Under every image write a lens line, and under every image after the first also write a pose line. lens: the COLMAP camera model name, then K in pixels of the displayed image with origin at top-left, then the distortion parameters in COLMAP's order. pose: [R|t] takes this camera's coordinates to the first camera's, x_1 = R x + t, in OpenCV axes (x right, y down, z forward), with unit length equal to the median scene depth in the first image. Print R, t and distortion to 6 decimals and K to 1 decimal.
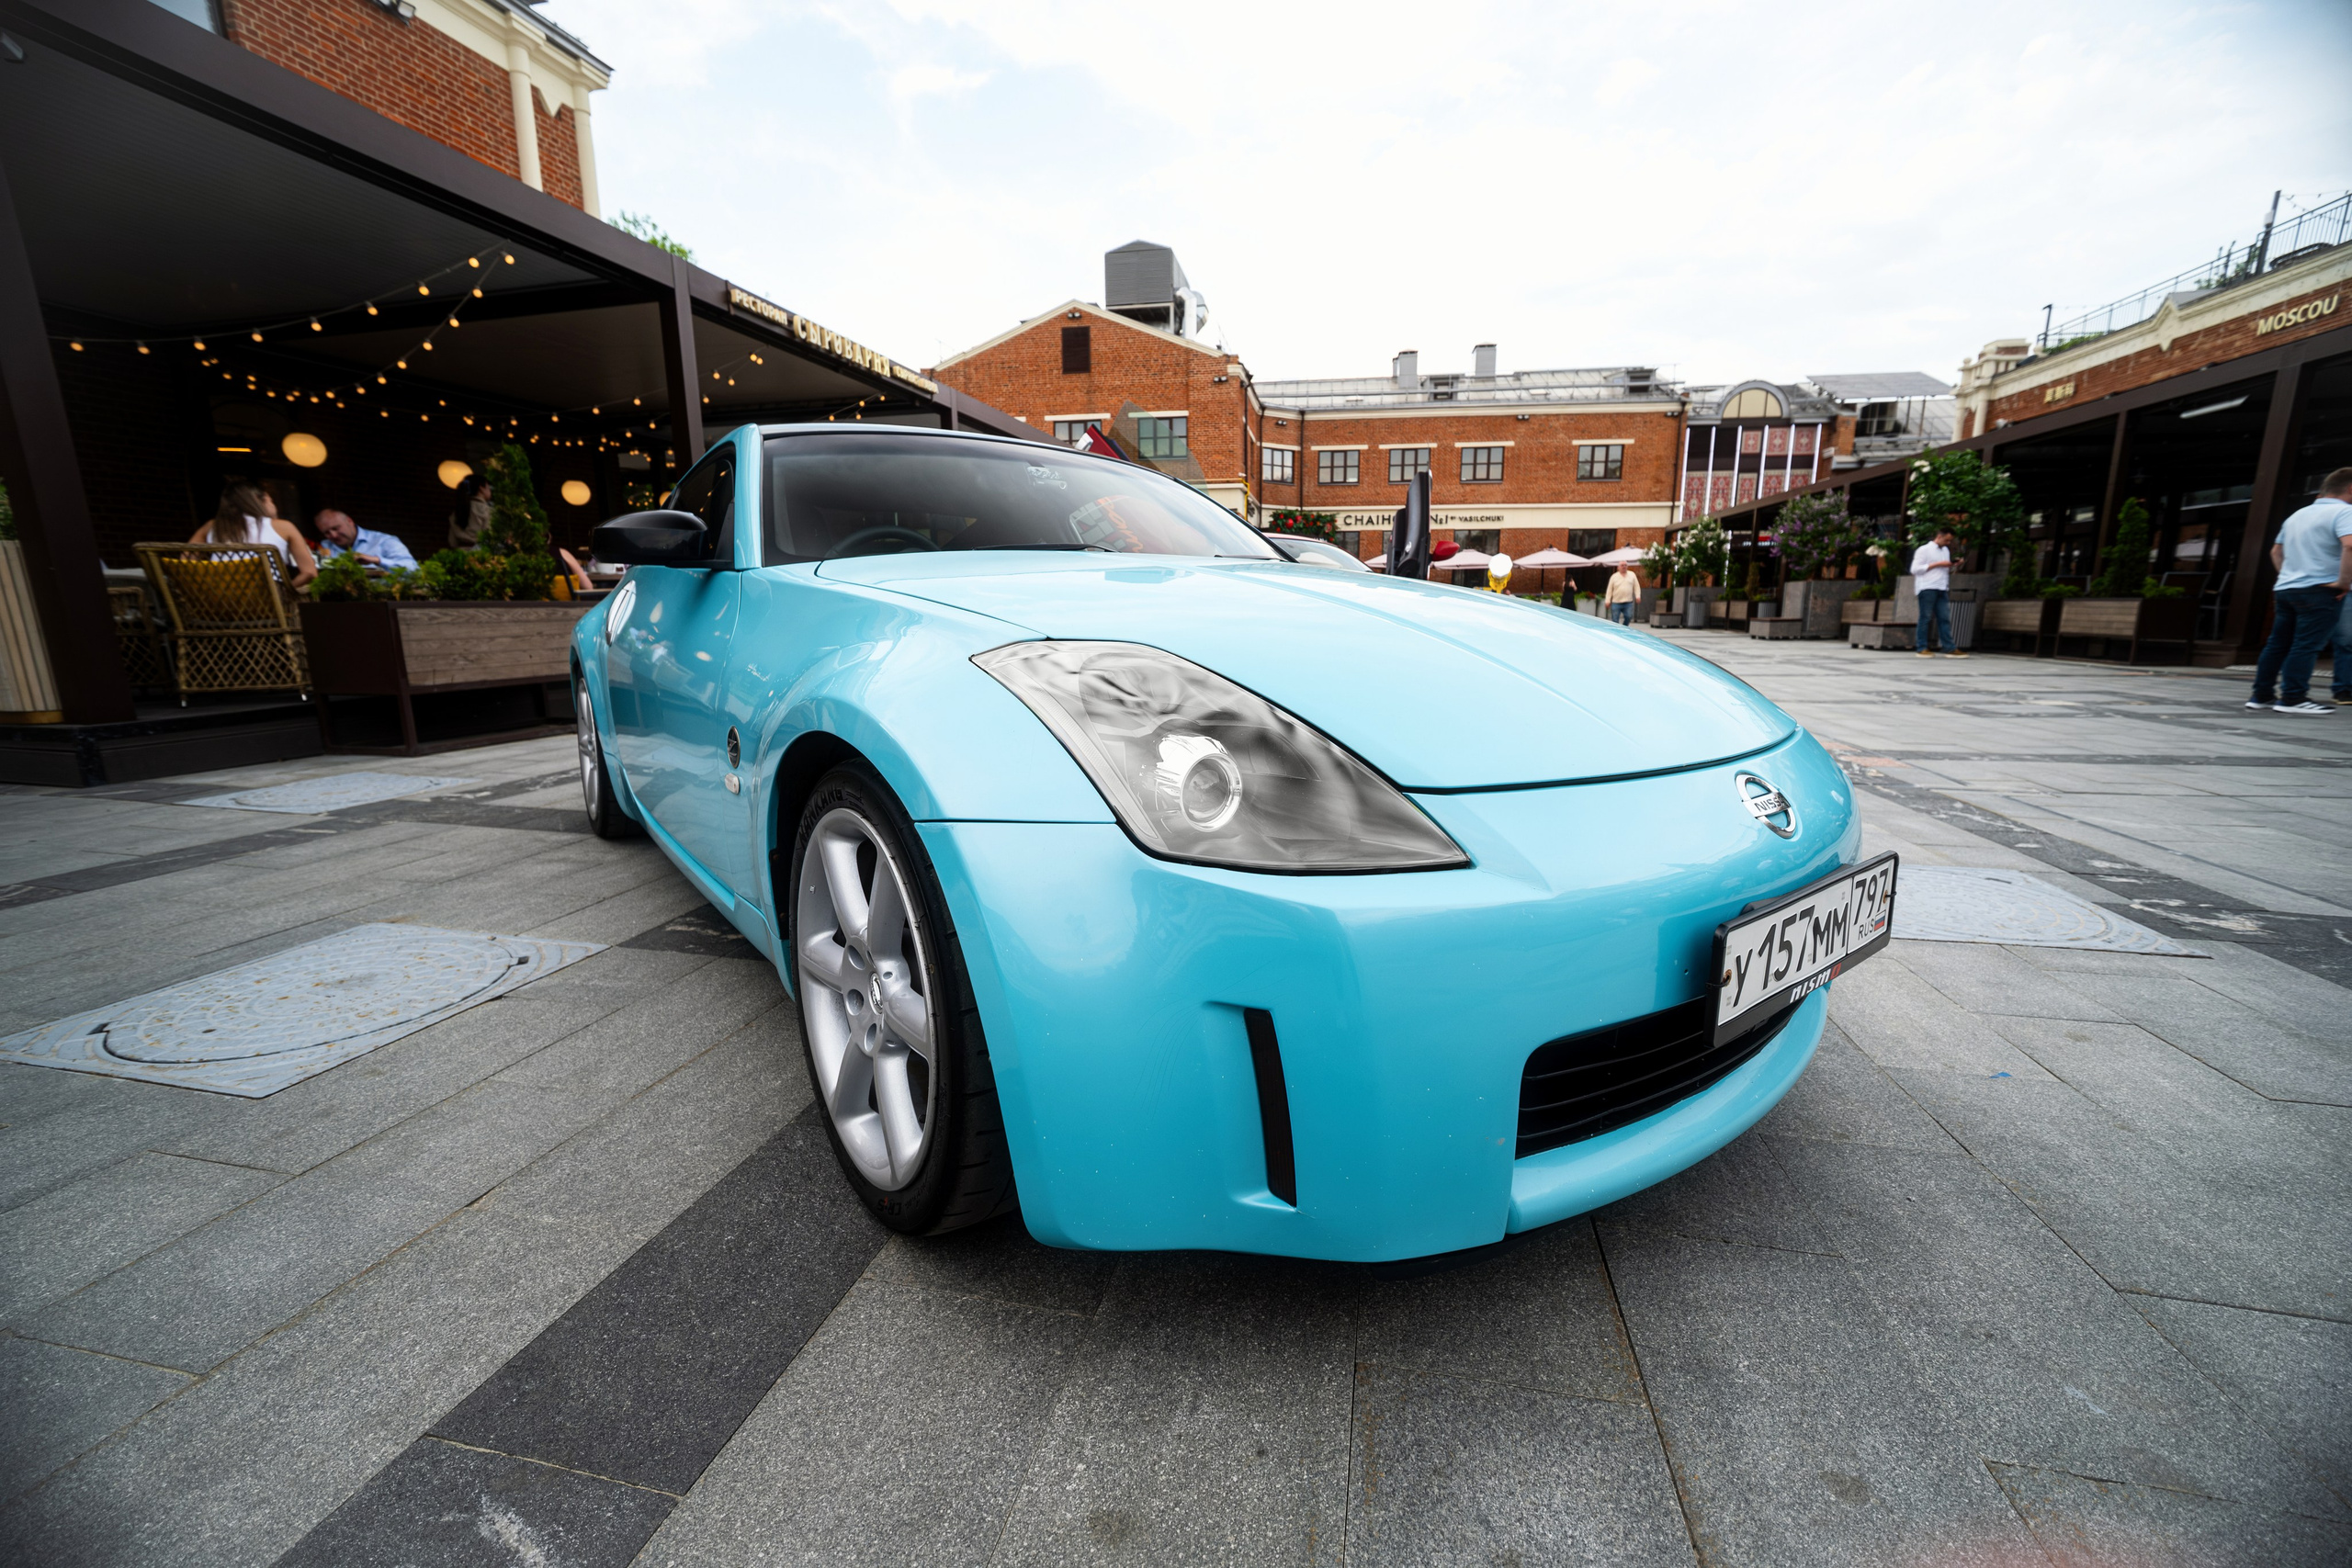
lens RADIAL K [[950.2, 0, 1192.2], [0, 950.2, 794.1], [0, 0, 1]] dist [-0.021847, 0.004768]
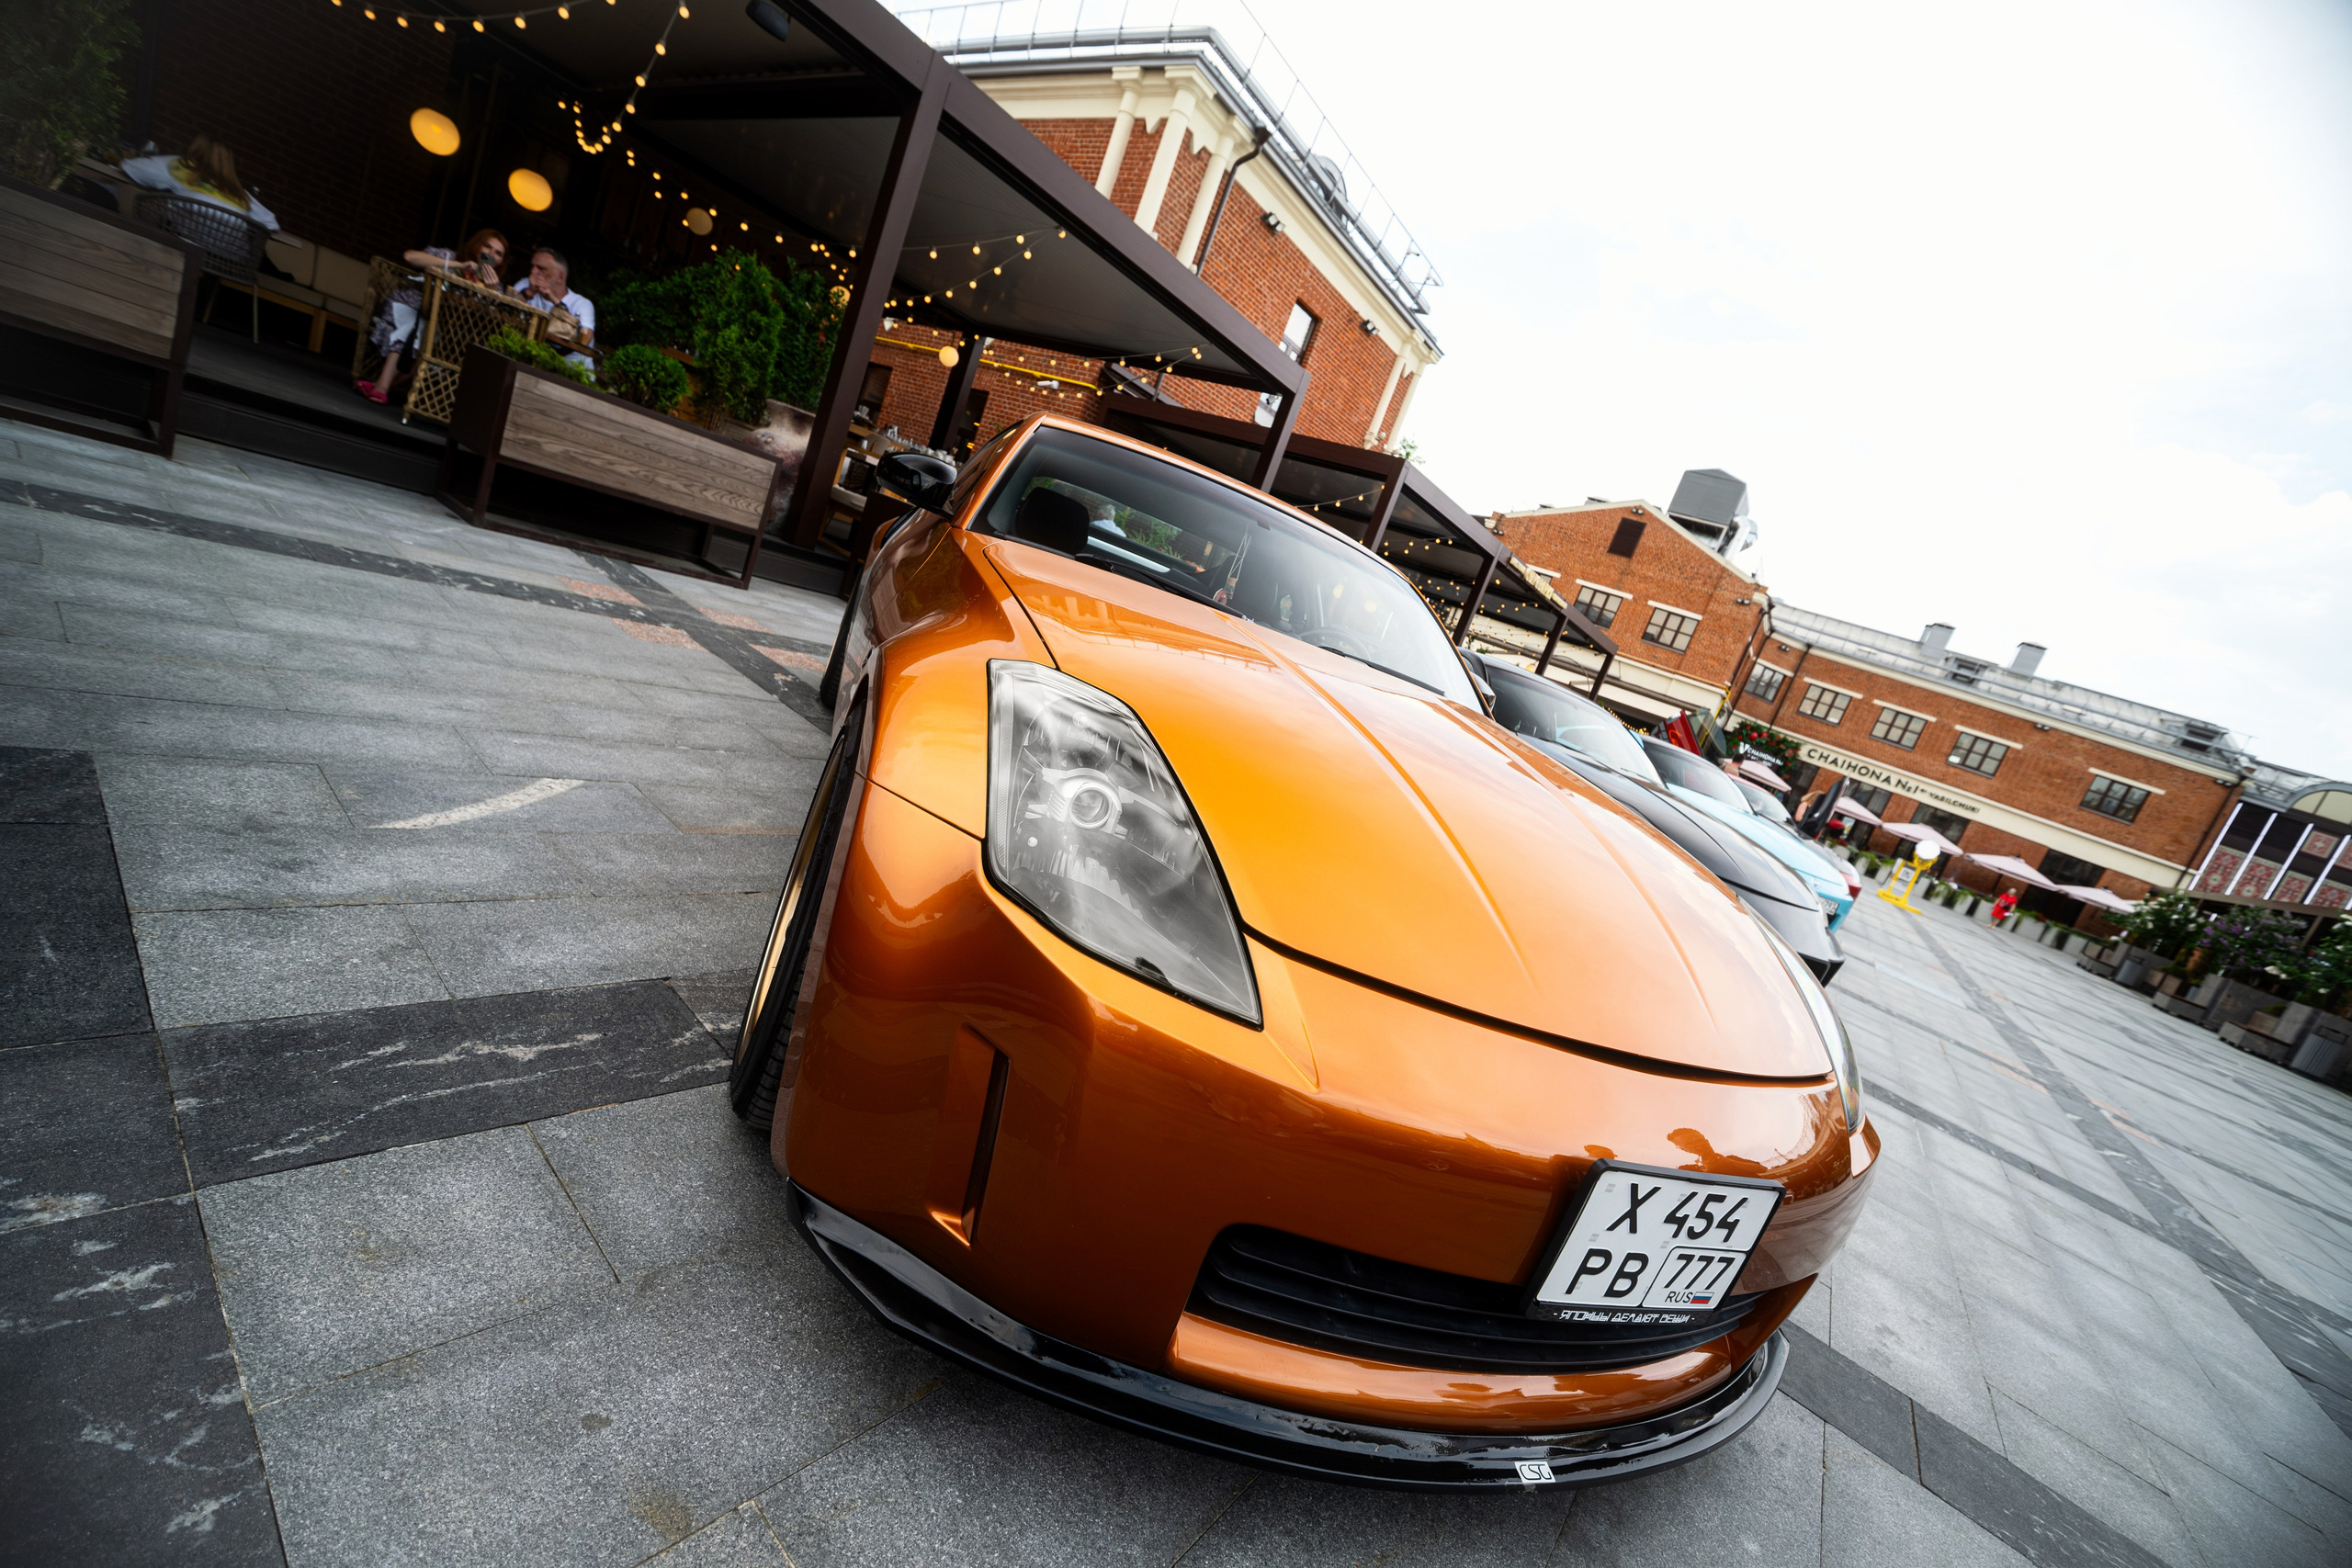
lens RADIAL K [[950.2, 0, 1192.2], [0, 950.2, 794.1], [0, 0, 1]] dist [-0.021847, 0.004768]
pose [[0.846081, 0.397612, -0.355038, -0.031152], [-0.423141, 0.906042, 0.006313, 0.039794], [0.324190, 0.144890, 0.934830, -0.210625]]
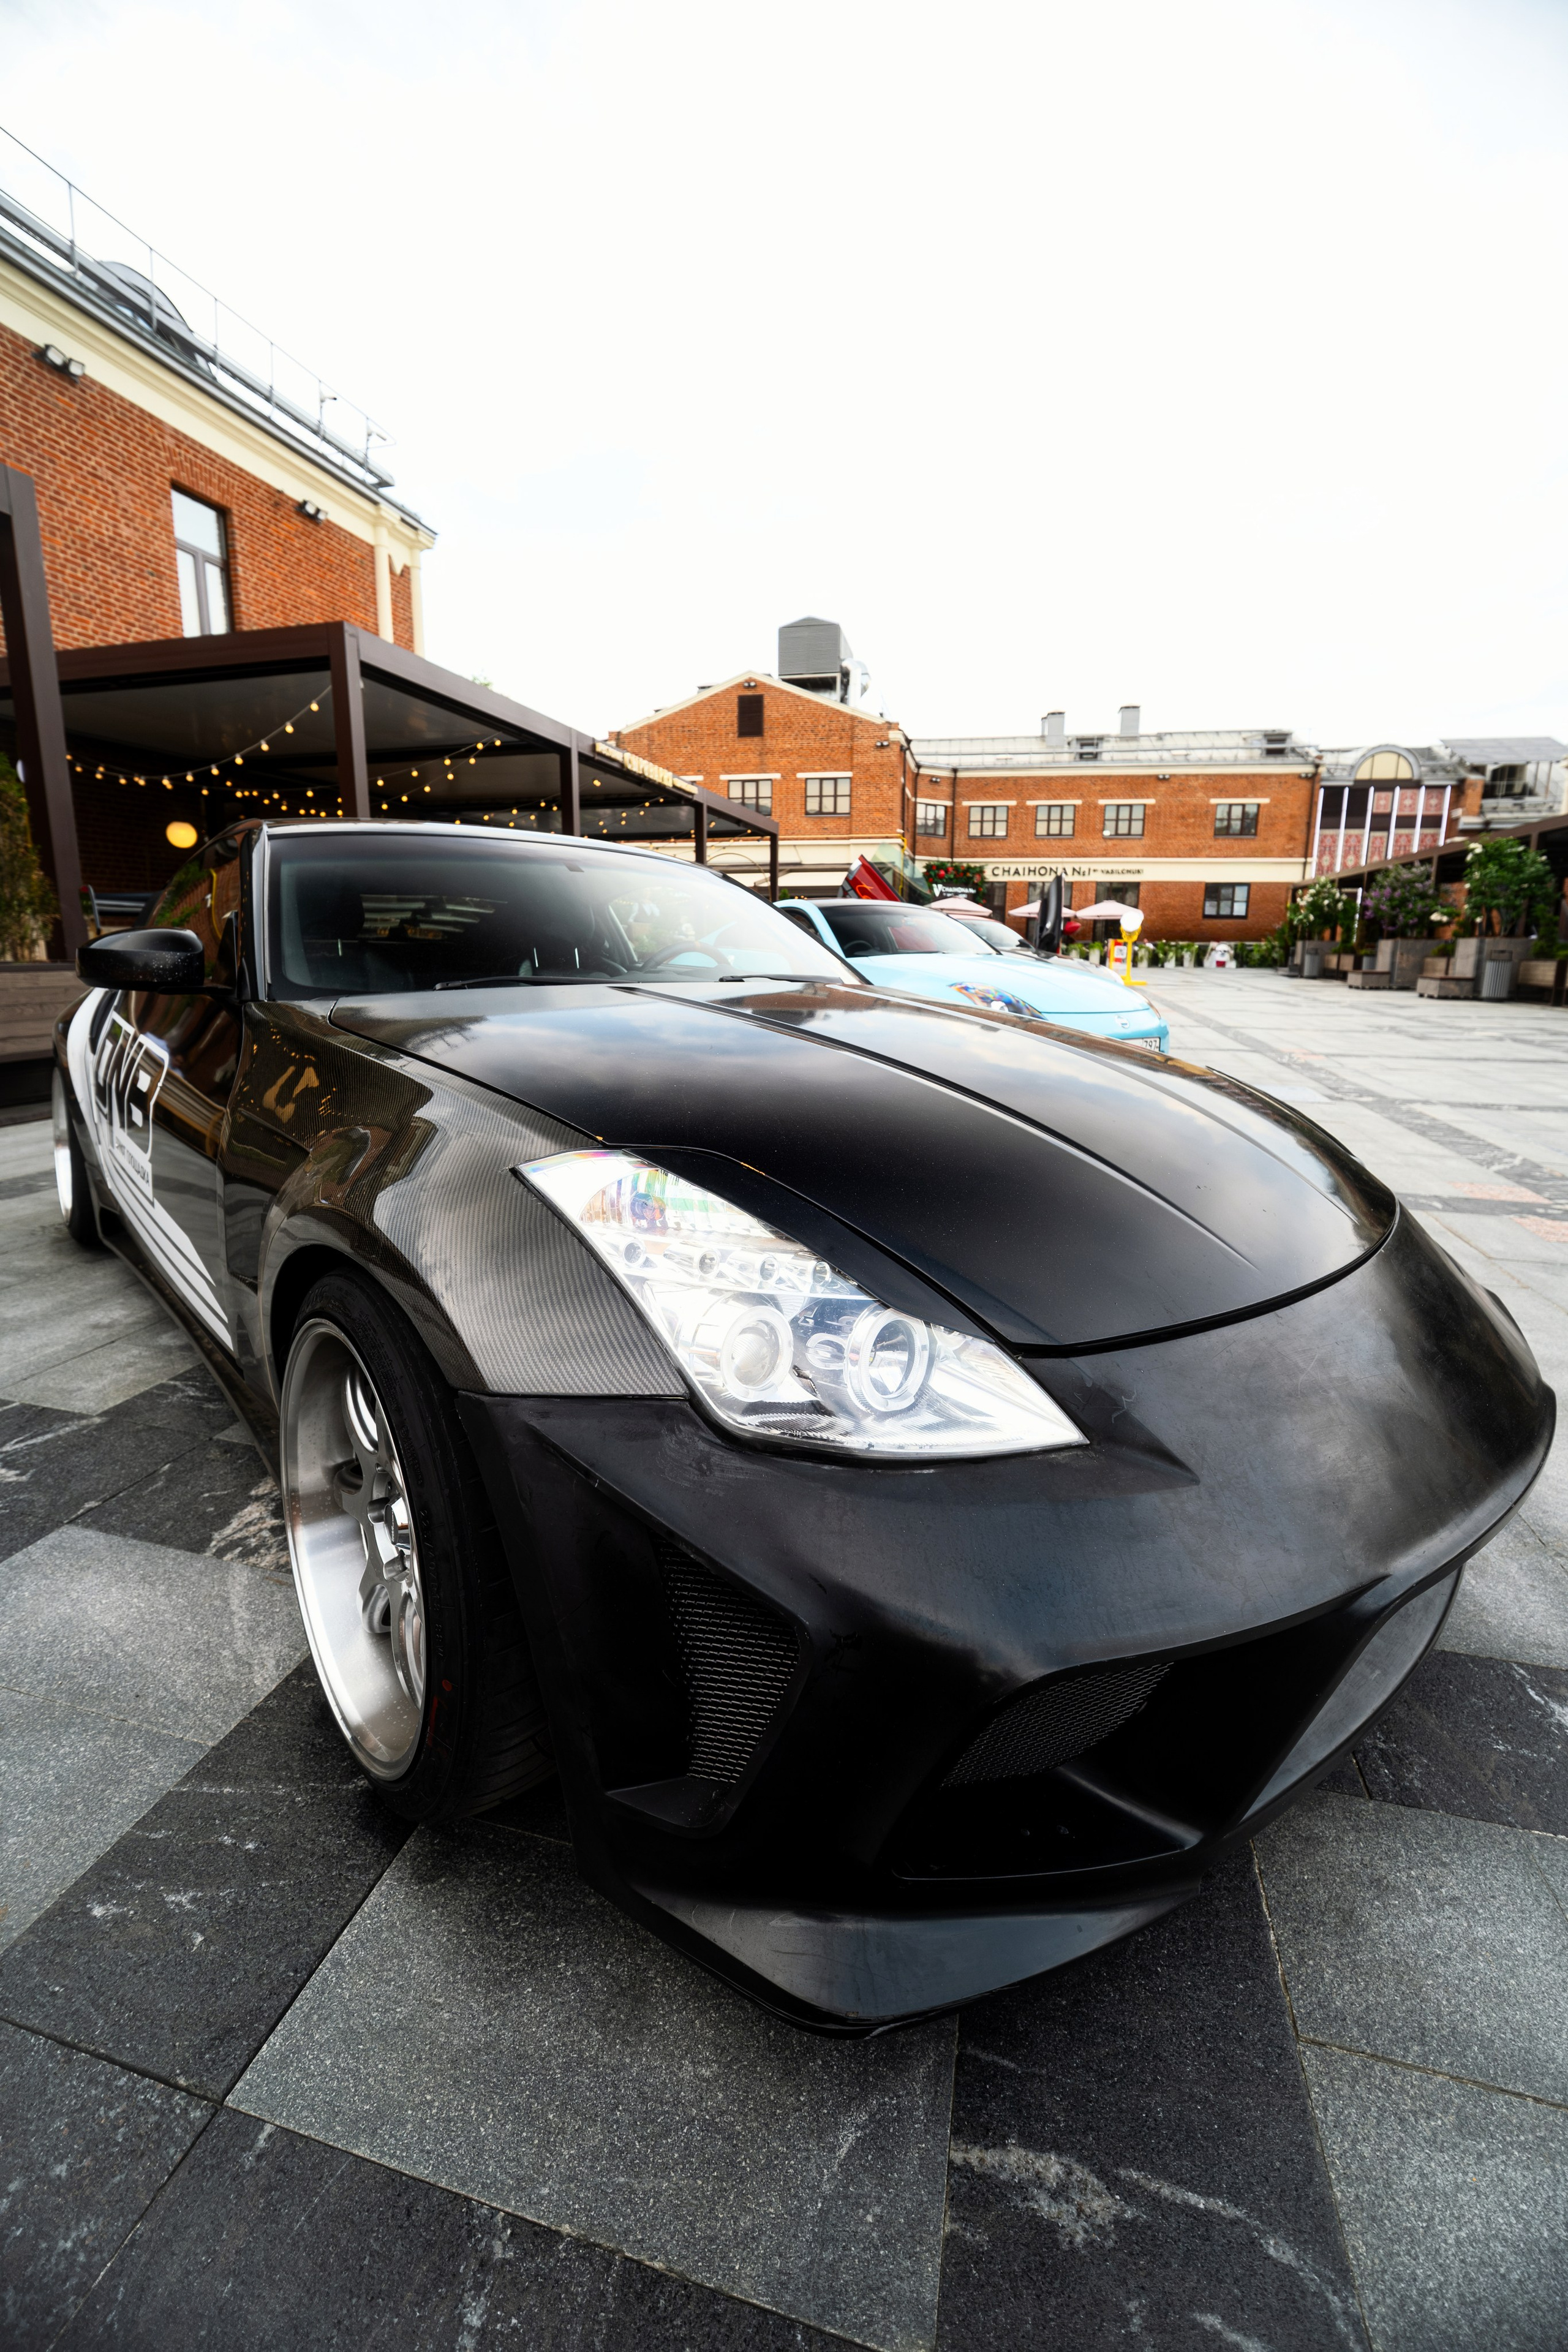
lens RADIAL K [[971.8, 0, 783.5], [0, 971.8, 1143.5], [0, 0, 1]] dist [-0.025504, 0.004851]
pose [[0.998854, 0.022375, -0.042318, -0.022865], [-0.022175, 0.999741, 0.005193, 0.017837], [0.042424, -0.004249, 0.999091, -0.108324]]
